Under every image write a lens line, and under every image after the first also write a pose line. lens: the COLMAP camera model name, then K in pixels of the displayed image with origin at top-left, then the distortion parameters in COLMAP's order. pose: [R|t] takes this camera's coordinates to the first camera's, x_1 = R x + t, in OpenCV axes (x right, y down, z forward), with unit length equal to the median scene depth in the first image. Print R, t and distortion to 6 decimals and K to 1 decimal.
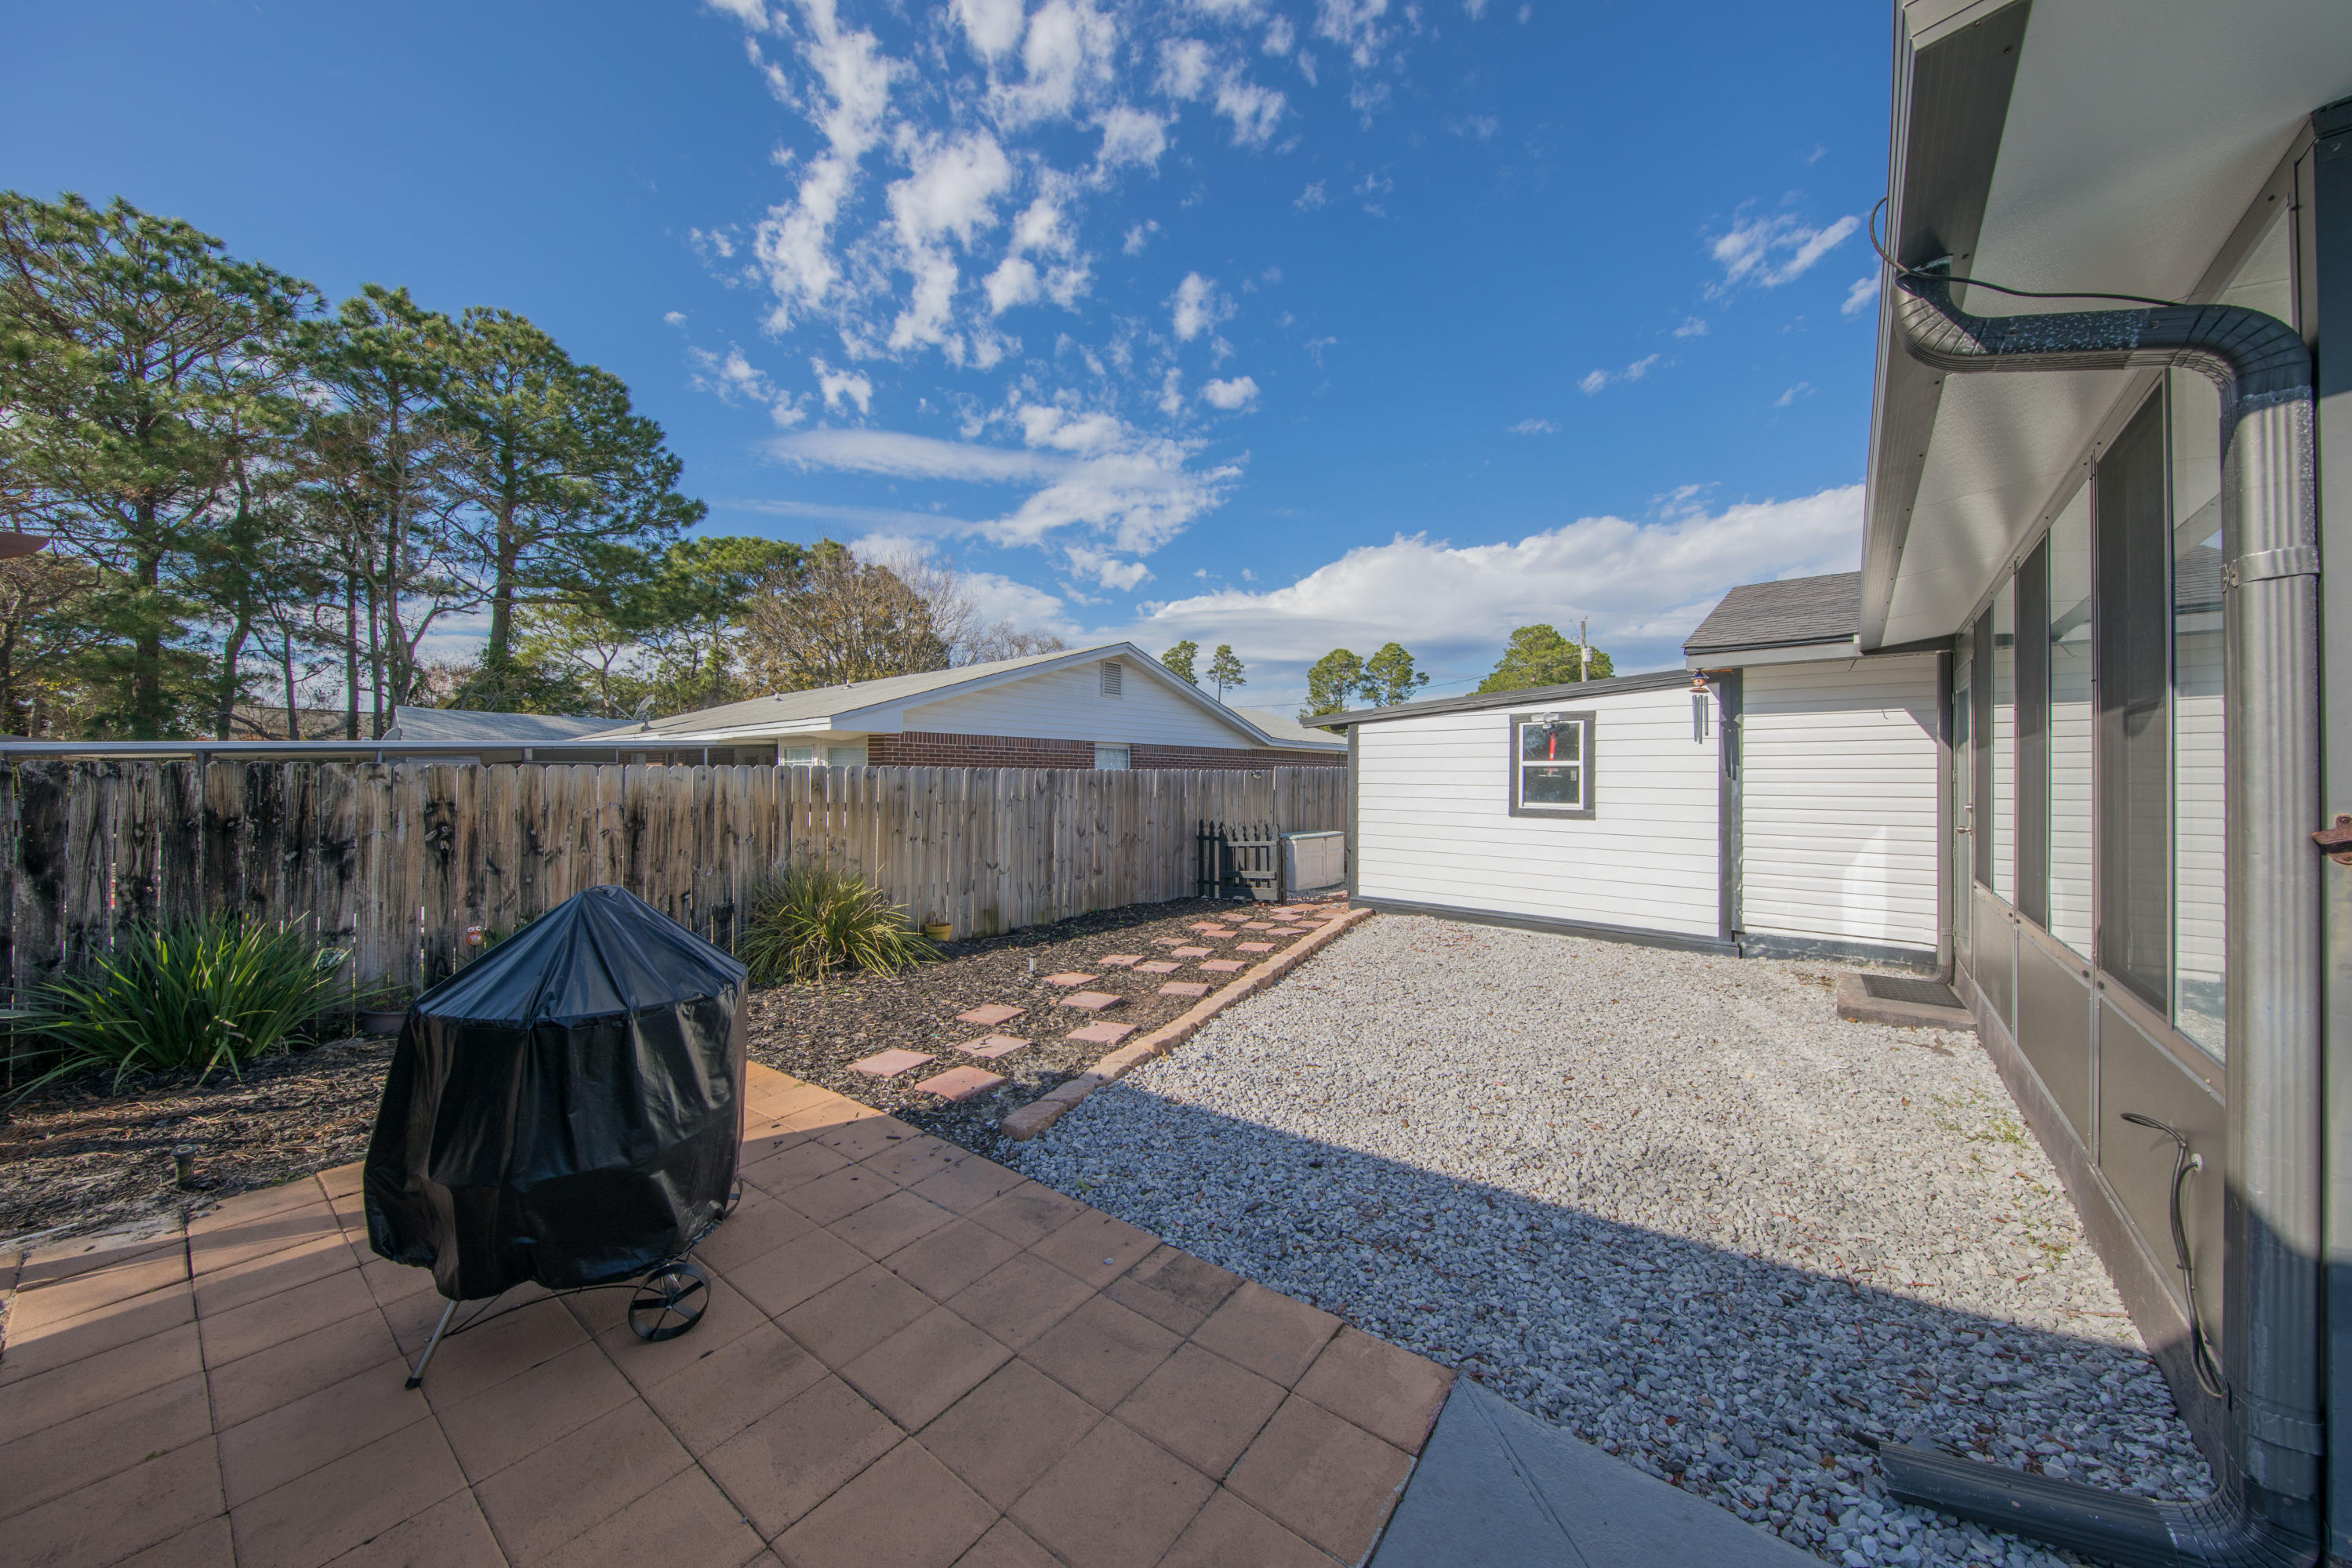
lens RADIAL K [[793.0, 0, 1188.7], [0, 793.0, 772.6], [0, 0, 1]] dist [-0.008098, -0.001128]
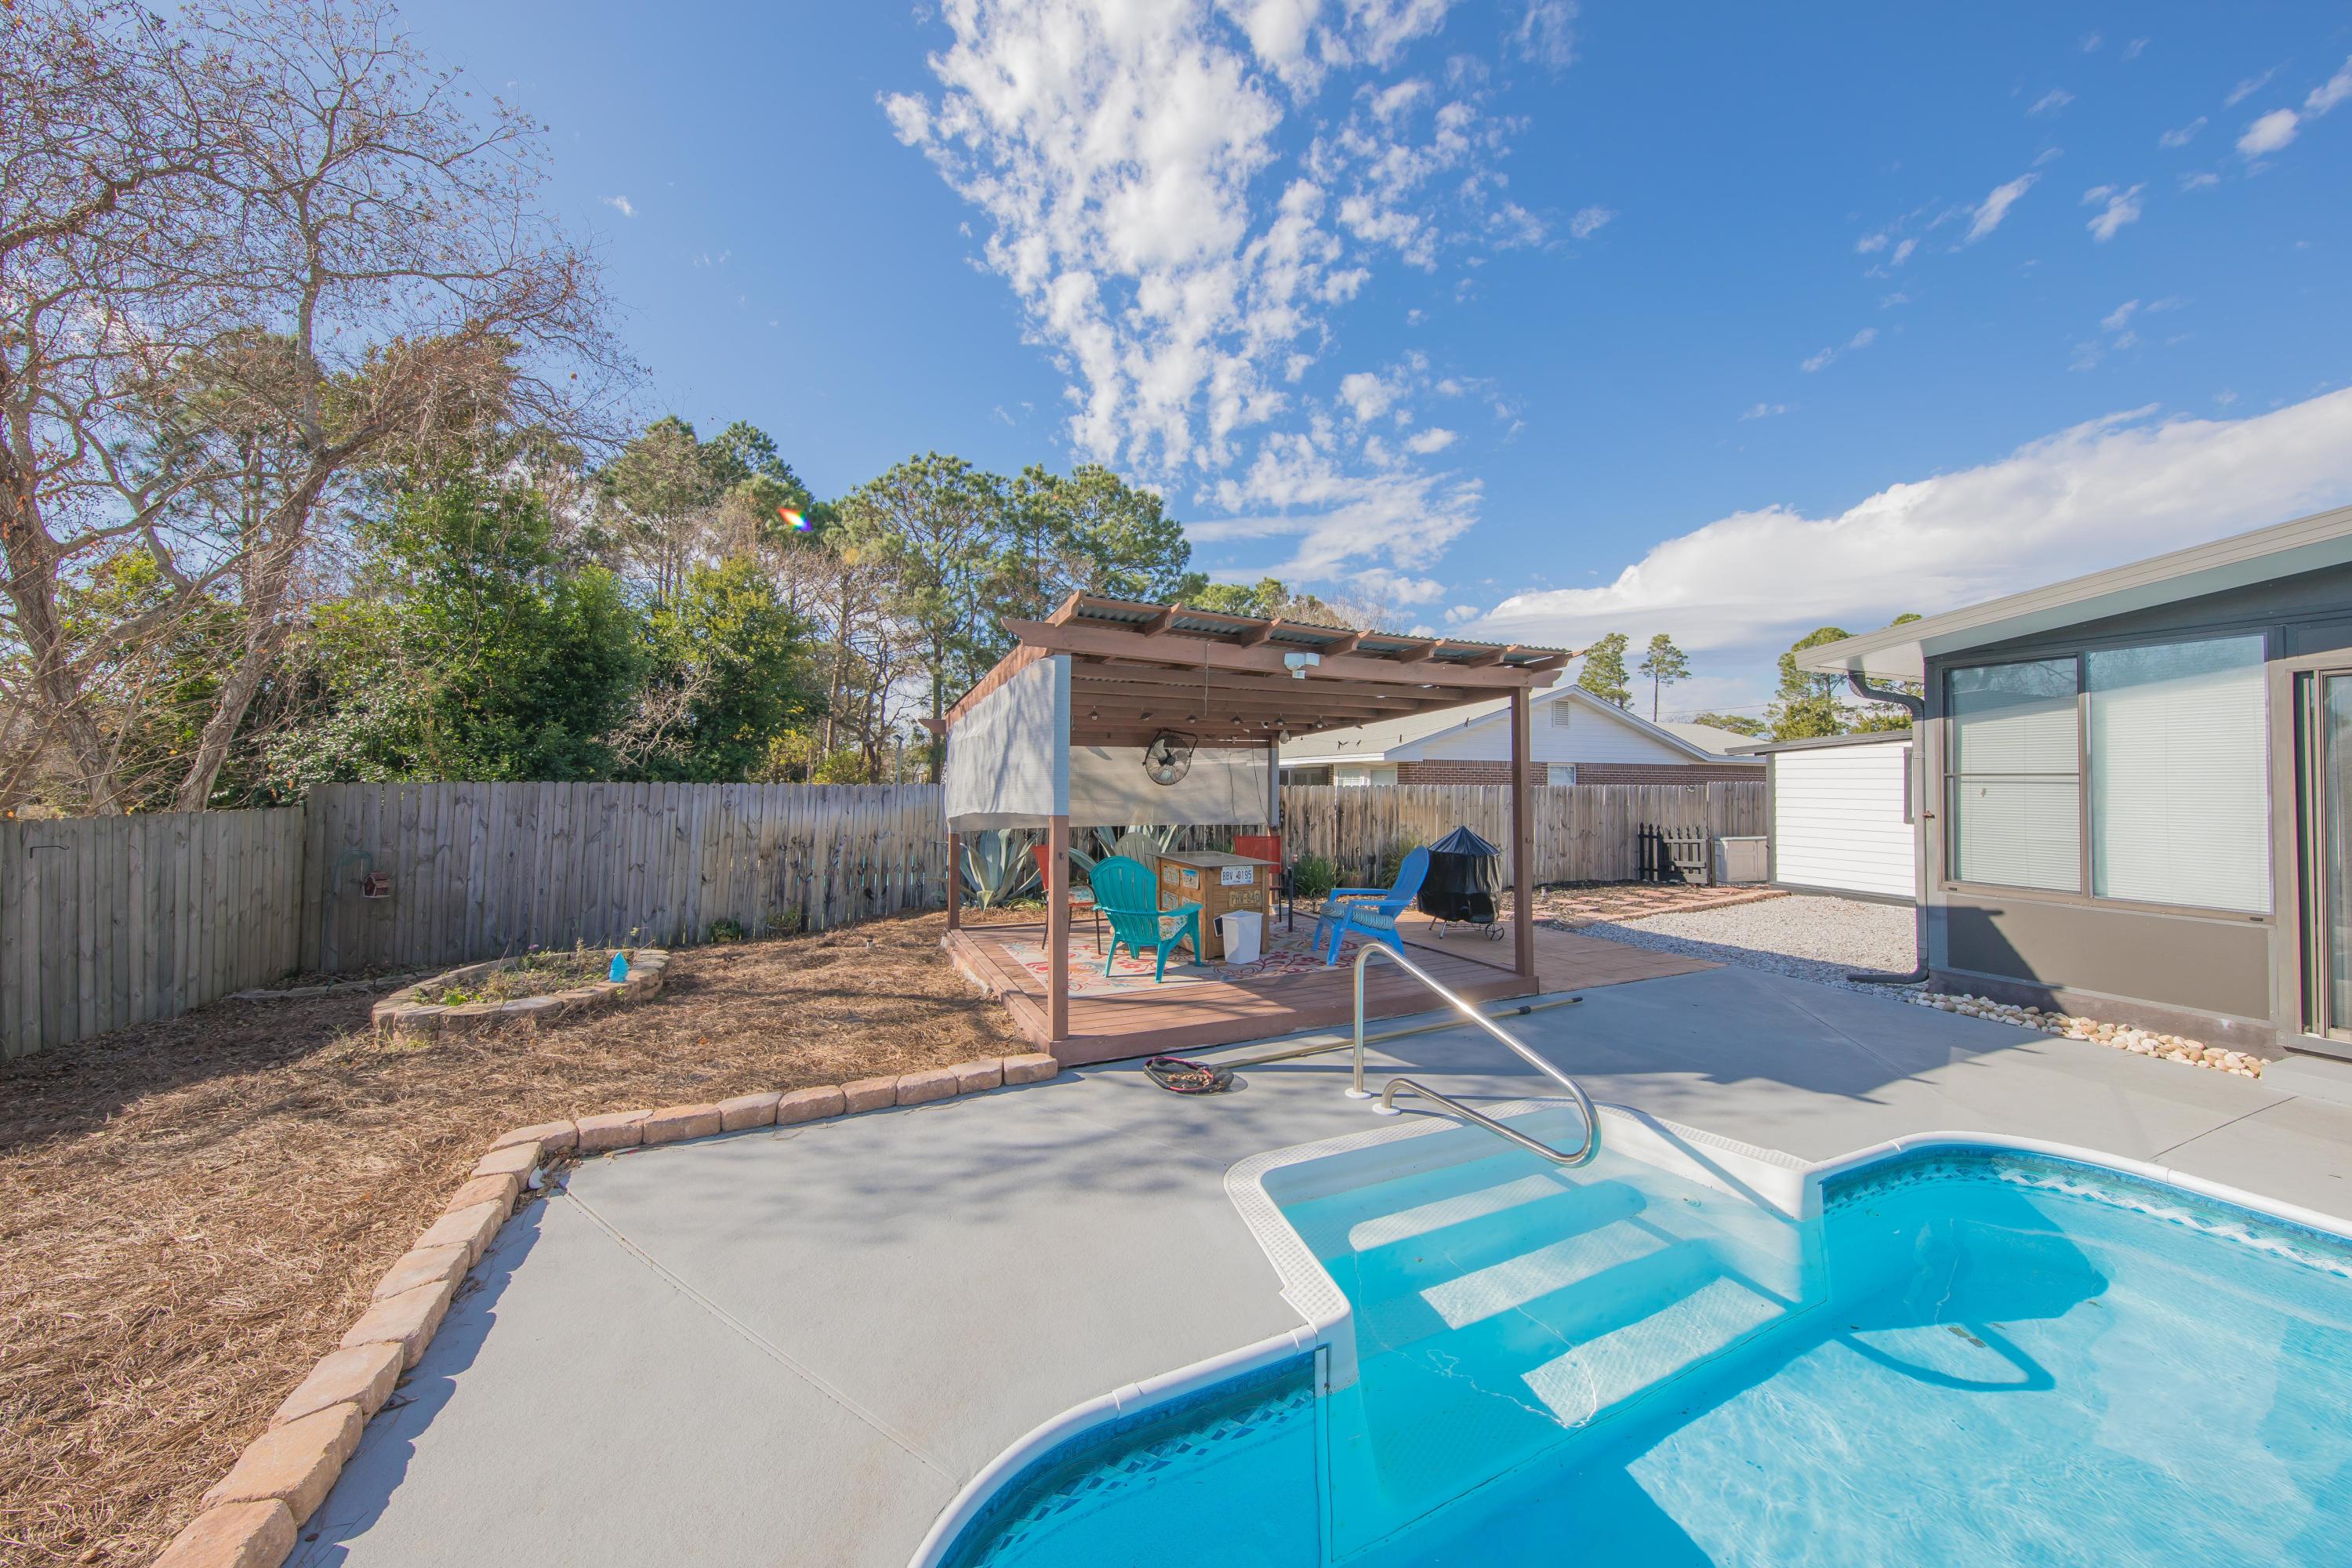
lens RADIAL K [[793.0, 0, 1211.9], [0, 793.0, 760.7], [0, 0, 1]] dist [-0.008098, -0.001128]
pose [[0.889821, -0.008750, -0.456227, -0.021572], [-0.002079, 0.999728, -0.023229, -0.013926], [0.456306, 0.021618, 0.889560, -0.575374]]
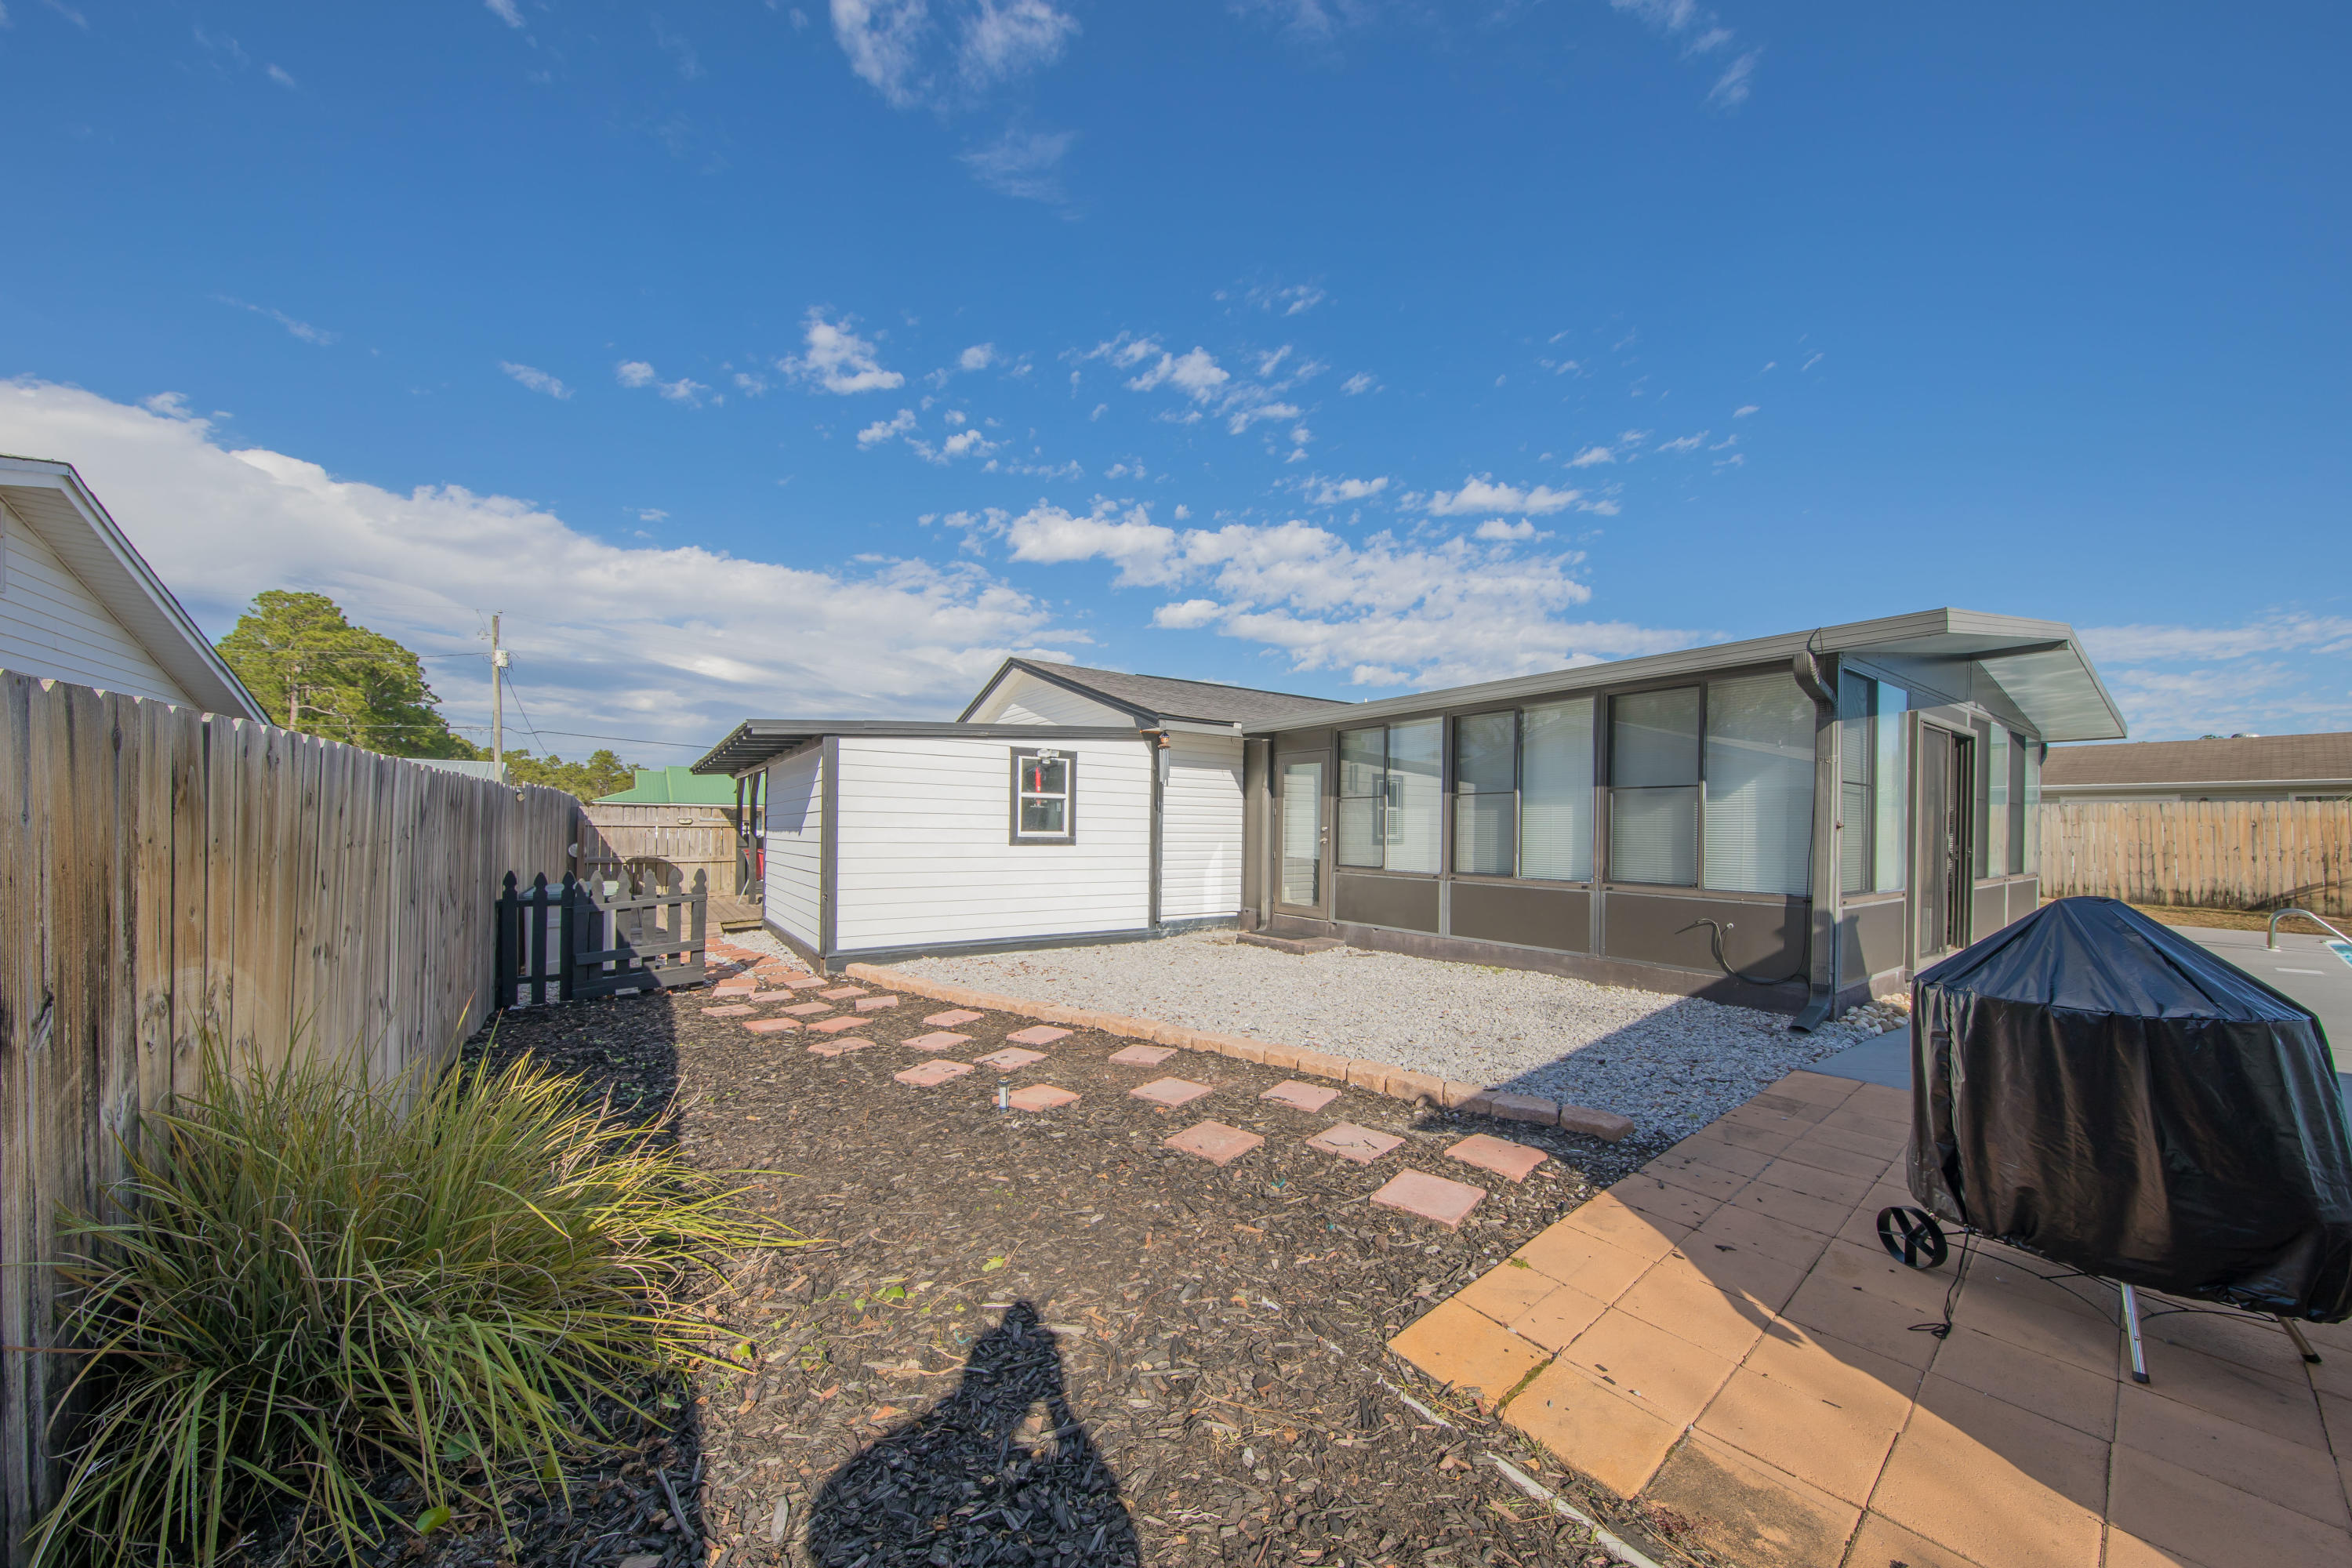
lens RADIAL K [[793.0, 0, 1191.5], [0, 793.0, 821.8], [0, 0, 1]] dist [-0.008098, -0.001128]
pose [[0.242474, 0.003250, 0.970152, -0.449570], [-0.017356, 0.999849, 0.000989, 0.016162], [-0.970003, -0.017078, 0.242494, 0.424469]]
